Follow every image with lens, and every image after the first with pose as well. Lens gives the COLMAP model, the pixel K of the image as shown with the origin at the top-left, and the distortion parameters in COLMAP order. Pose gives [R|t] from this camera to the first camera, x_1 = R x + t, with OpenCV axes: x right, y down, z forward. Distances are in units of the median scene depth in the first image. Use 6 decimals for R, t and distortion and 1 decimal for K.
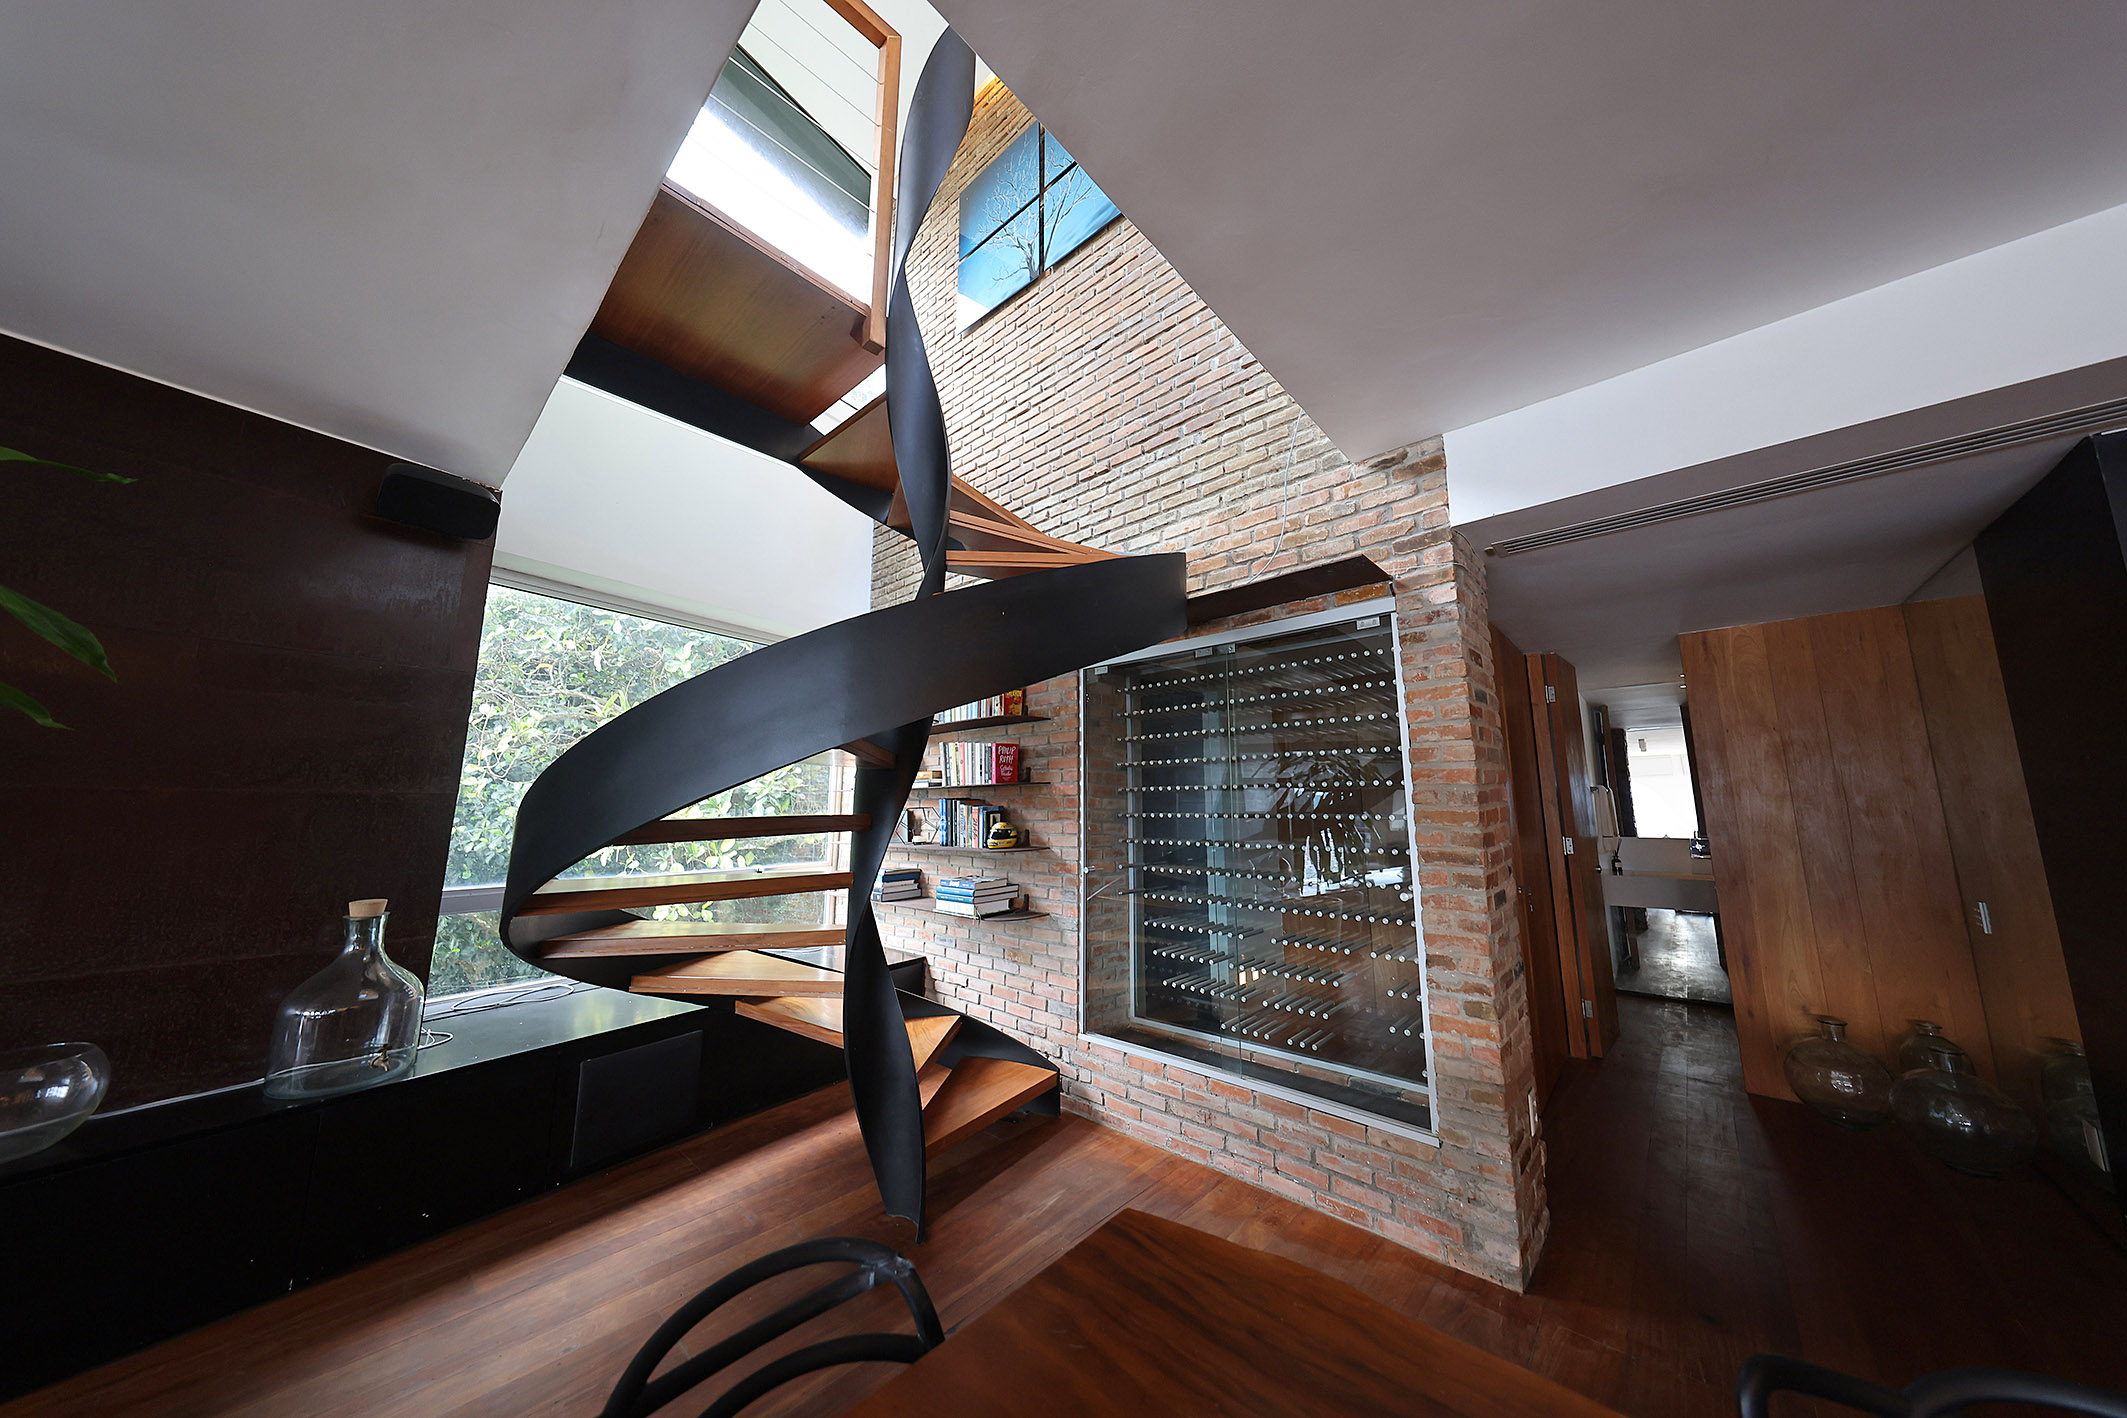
lens RADIAL K [[664.9, 0, 1066.7], [0, 664.9, 707.0], [0, 0, 1]] dist [0.004265, -0.000024]
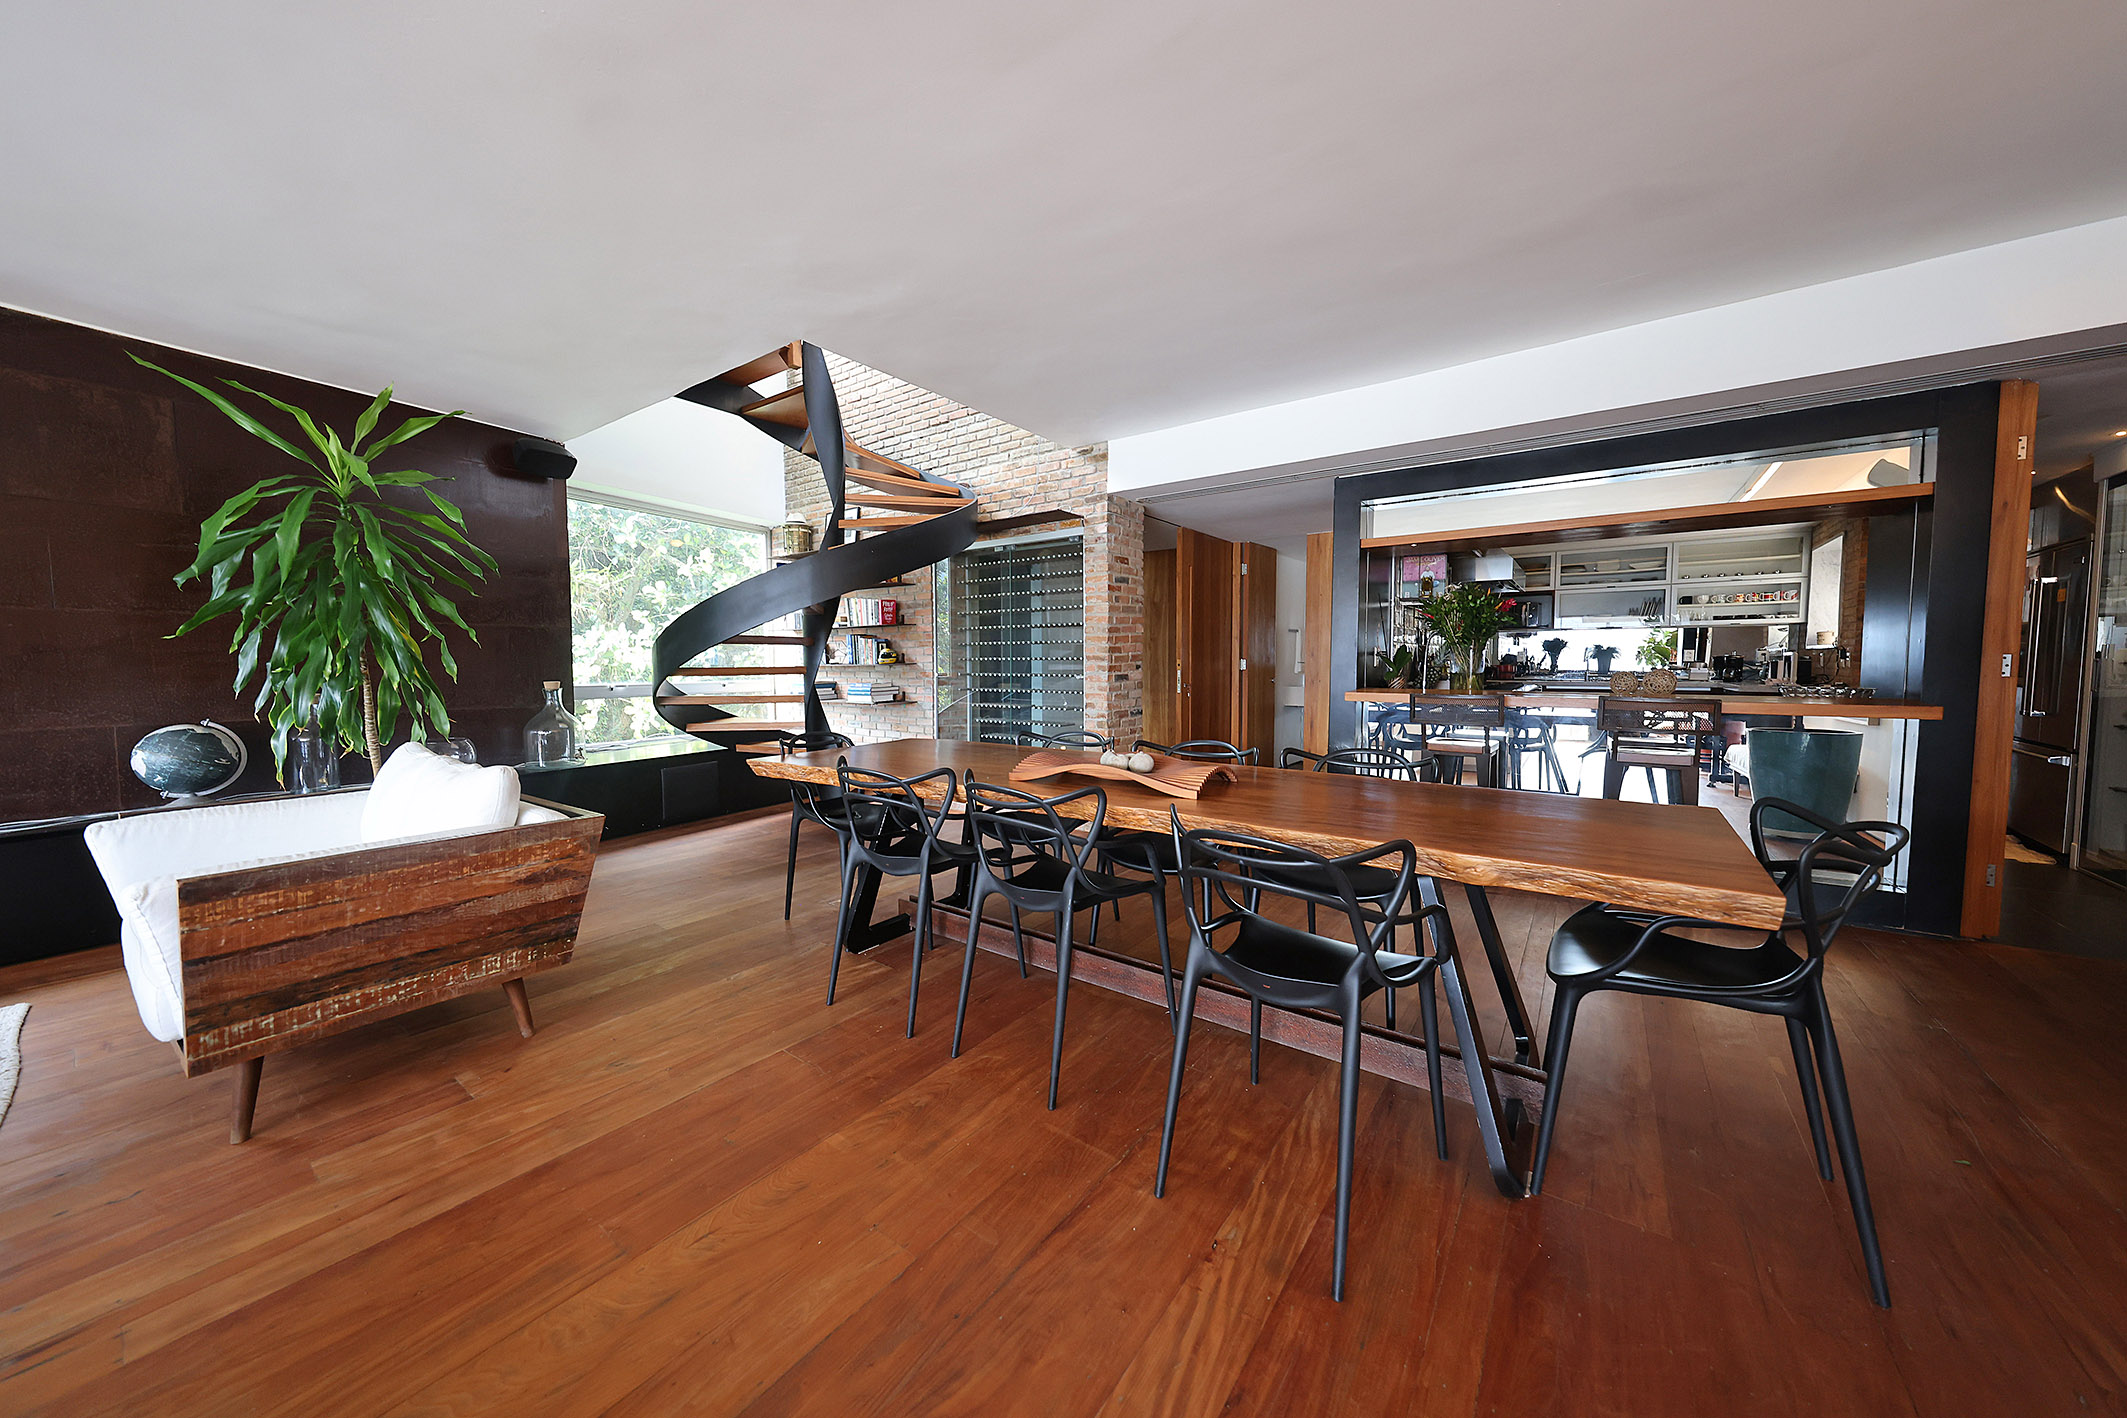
lens RADIAL K [[727.6, 0, 1063.5], [0, 727.6, 709.0], [0, 0, 1]] dist [0.001468, 0.000085]
pose [[0.994070, -0.009718, 0.108305, 0.145121], [-0.014052, 0.976167, 0.216566, -0.077446], [-0.107828, -0.216803, 0.970242, -0.846996]]
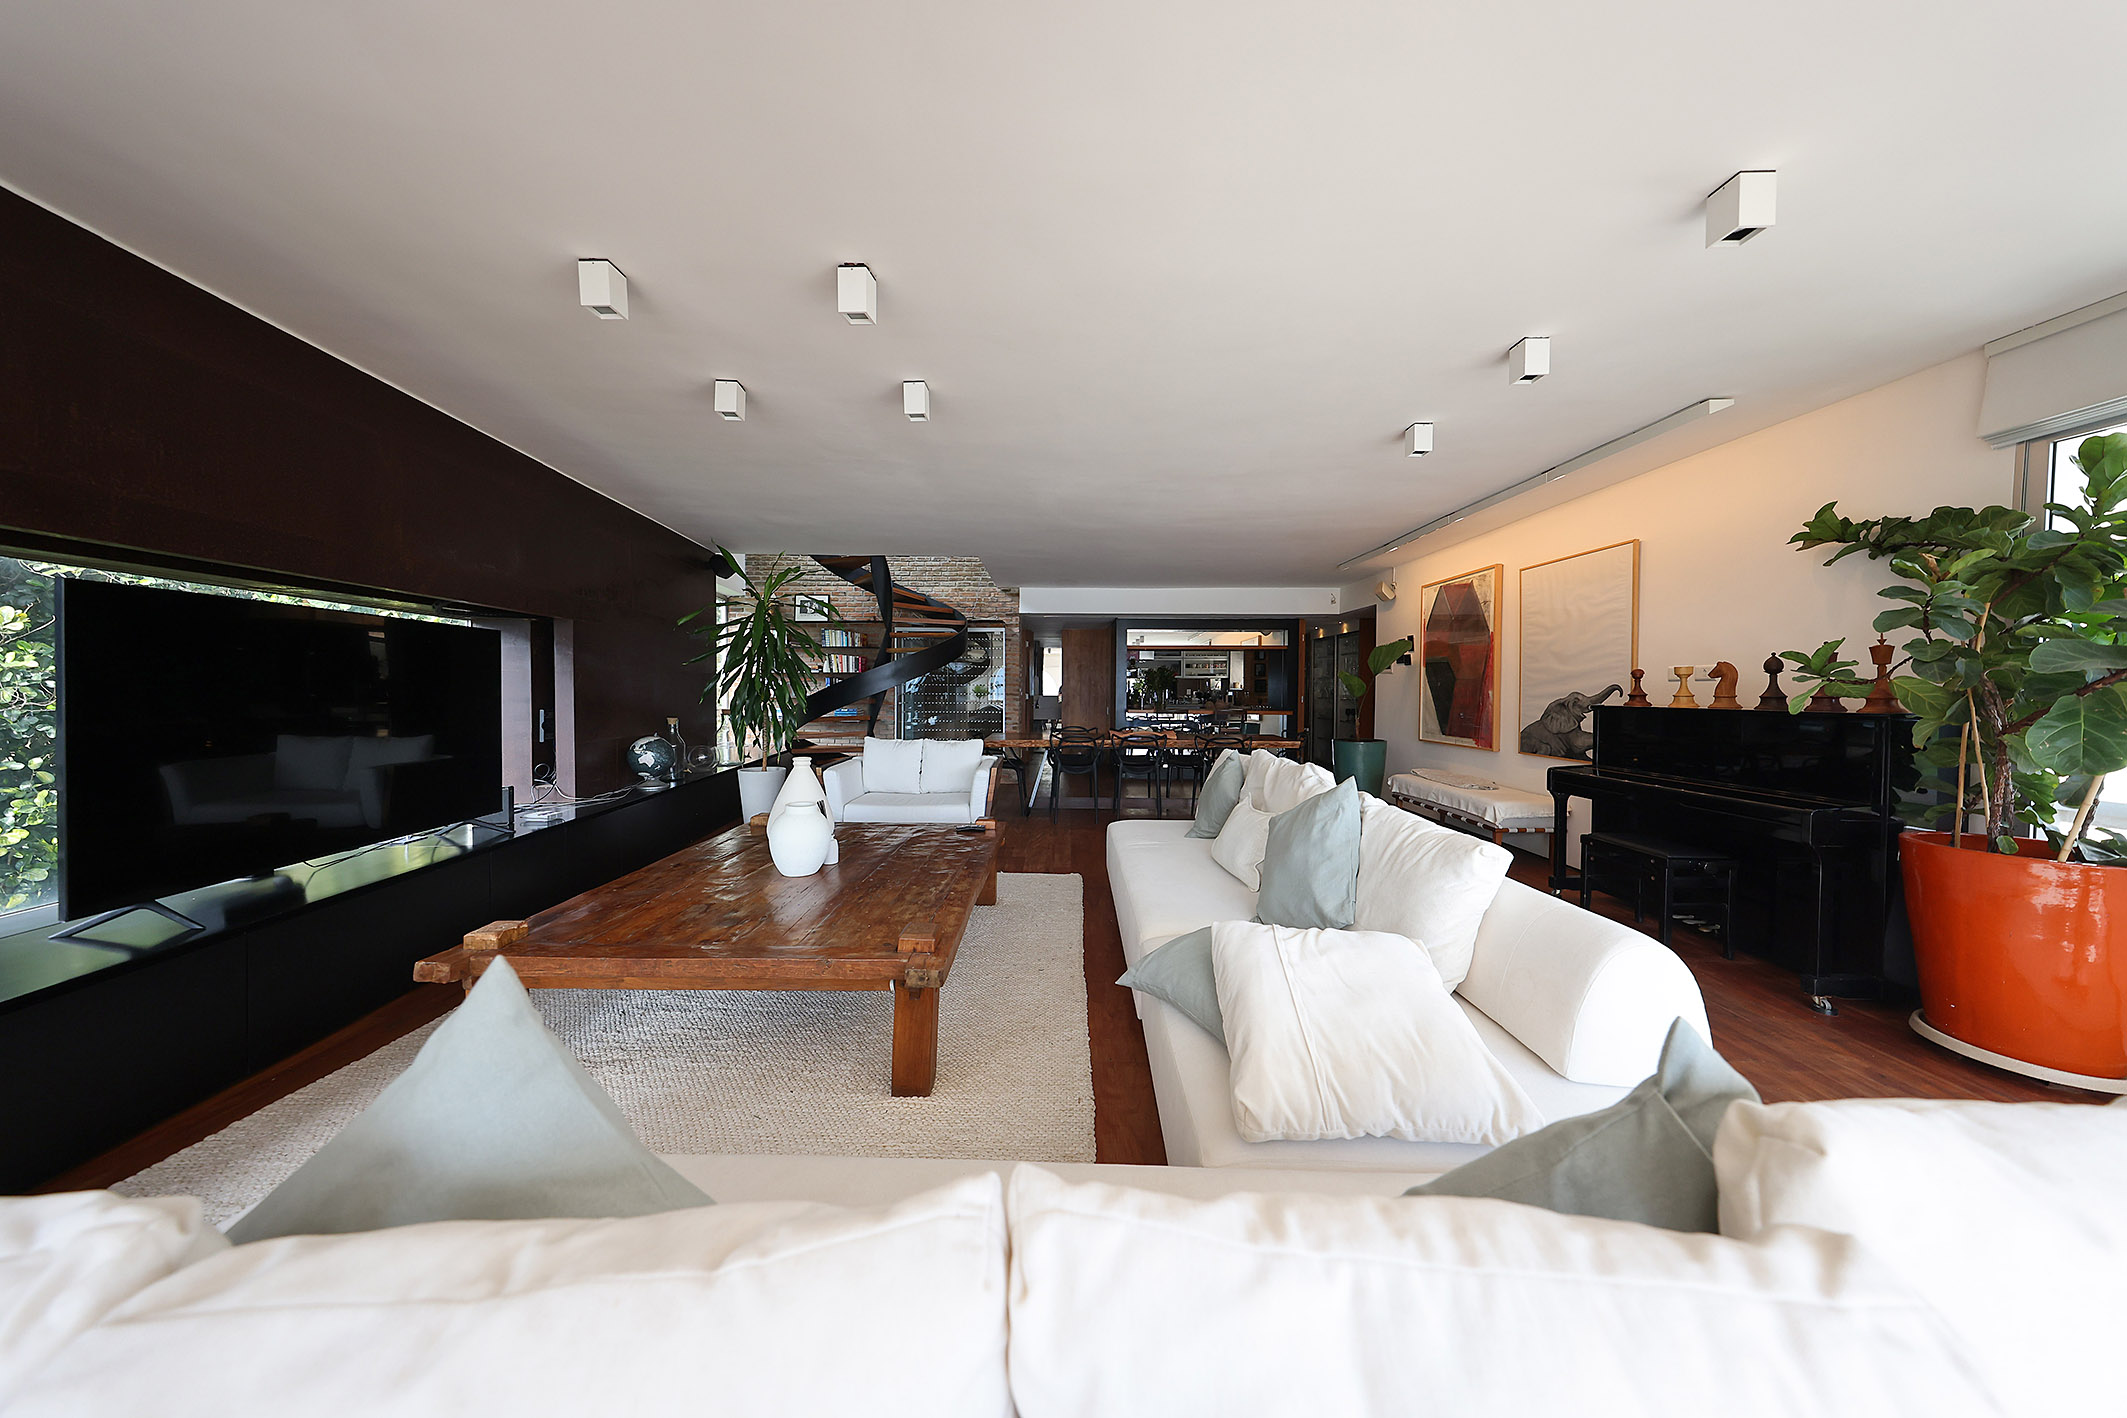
lens RADIAL K [[664.9, 0, 1066.7], [0, 664.9, 707.0], [0, 0, 1]] dist [0.004265, -0.000024]
pose [[0.738609, -0.013536, 0.673998, -1.330322], [-0.108974, 0.984252, 0.139187, -0.210411], [-0.665268, -0.176253, 0.725502, -1.520468]]
